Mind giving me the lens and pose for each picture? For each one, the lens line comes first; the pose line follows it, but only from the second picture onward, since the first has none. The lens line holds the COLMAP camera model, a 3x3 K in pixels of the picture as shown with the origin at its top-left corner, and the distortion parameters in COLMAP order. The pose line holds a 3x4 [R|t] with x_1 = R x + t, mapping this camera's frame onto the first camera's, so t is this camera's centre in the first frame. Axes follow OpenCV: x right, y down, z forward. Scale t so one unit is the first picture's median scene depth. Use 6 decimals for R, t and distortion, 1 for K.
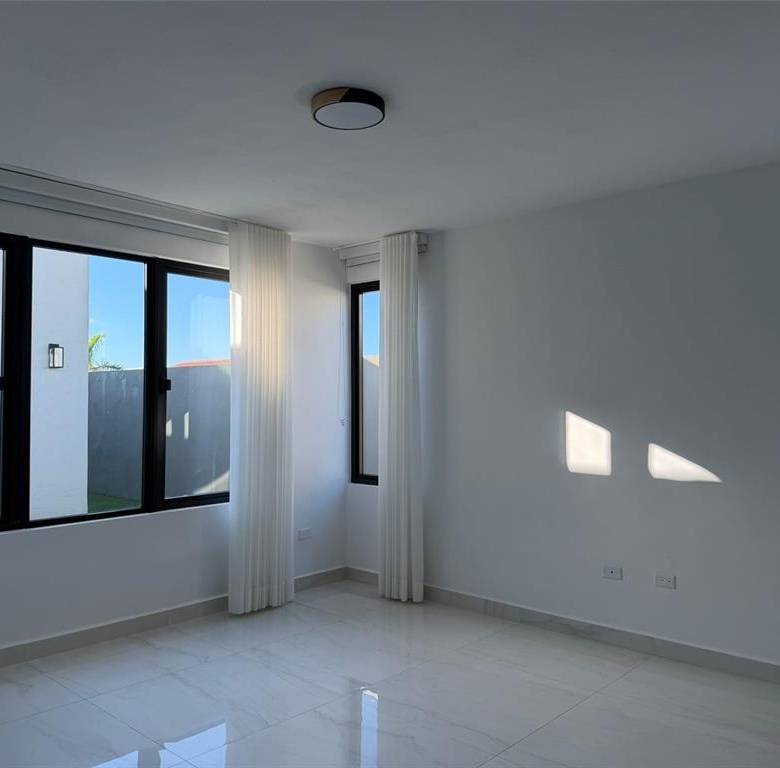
lens RADIAL K [[707.4, 0, 390.0], [0, 707.4, 384.0], [0, 0, 1]] dist [0.124759, -0.190824]
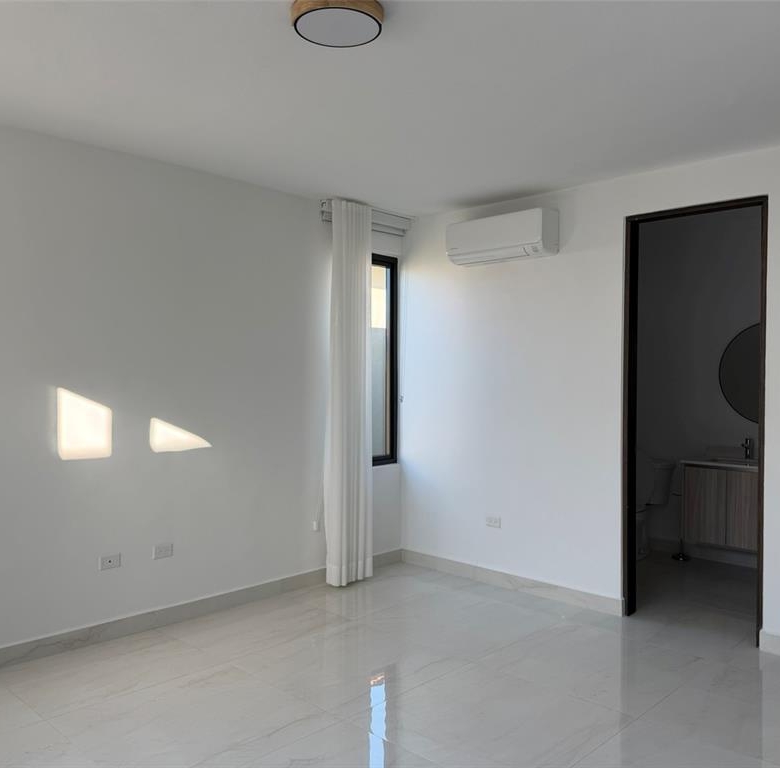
lens RADIAL K [[707.4, 0, 390.0], [0, 707.4, 384.0], [0, 0, 1]] dist [0.124759, -0.190824]
pose [[0.068869, -0.012102, 0.997552, -0.583009], [-0.030461, 0.999435, 0.014227, 0.011508], [-0.997161, -0.031366, 0.068462, 0.588622]]
